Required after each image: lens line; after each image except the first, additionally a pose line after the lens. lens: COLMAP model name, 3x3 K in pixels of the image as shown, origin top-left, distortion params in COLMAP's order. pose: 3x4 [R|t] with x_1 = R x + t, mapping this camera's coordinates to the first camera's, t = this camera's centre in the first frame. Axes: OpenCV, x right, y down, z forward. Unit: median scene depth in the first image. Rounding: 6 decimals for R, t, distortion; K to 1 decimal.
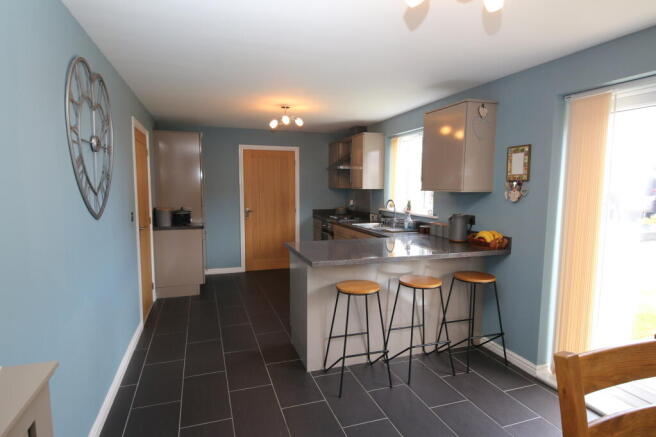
lens RADIAL K [[367.2, 0, 328.8], [0, 367.2, 220.9], [0, 0, 1]] dist [0.029088, -0.000691]
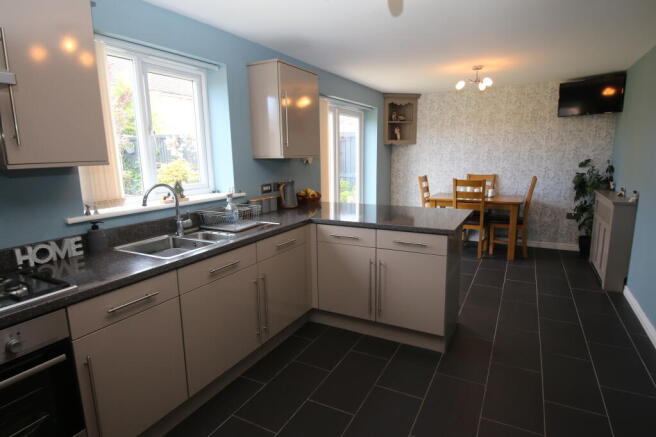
lens RADIAL K [[367.2, 0, 329.6], [0, 367.2, 214.5], [0, 0, 1]] dist [0.029088, -0.000691]
pose [[-0.681822, -0.120033, 0.721603, -0.271230], [0.082459, 0.967548, 0.238856, -0.093939], [-0.726855, 0.222360, -0.649798, 0.942078]]
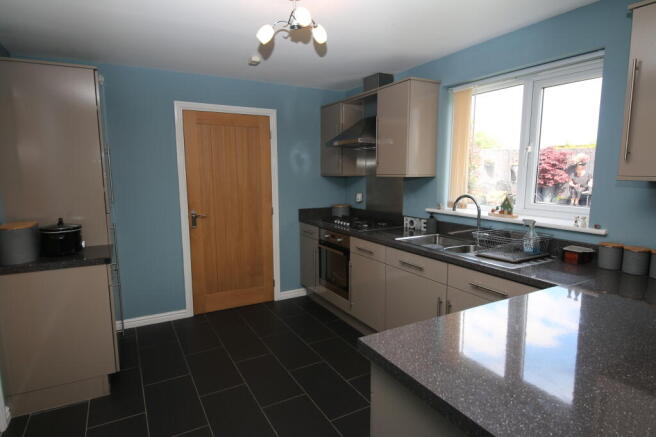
lens RADIAL K [[367.2, 0, 328.0], [0, 367.2, 220.4], [0, 0, 1]] dist [0.029088, -0.000691]
pose [[0.982360, -0.033865, 0.183905, -0.120696], [0.026850, 0.998819, 0.040501, -0.038284], [-0.185060, -0.034849, 0.982109, 0.383454]]
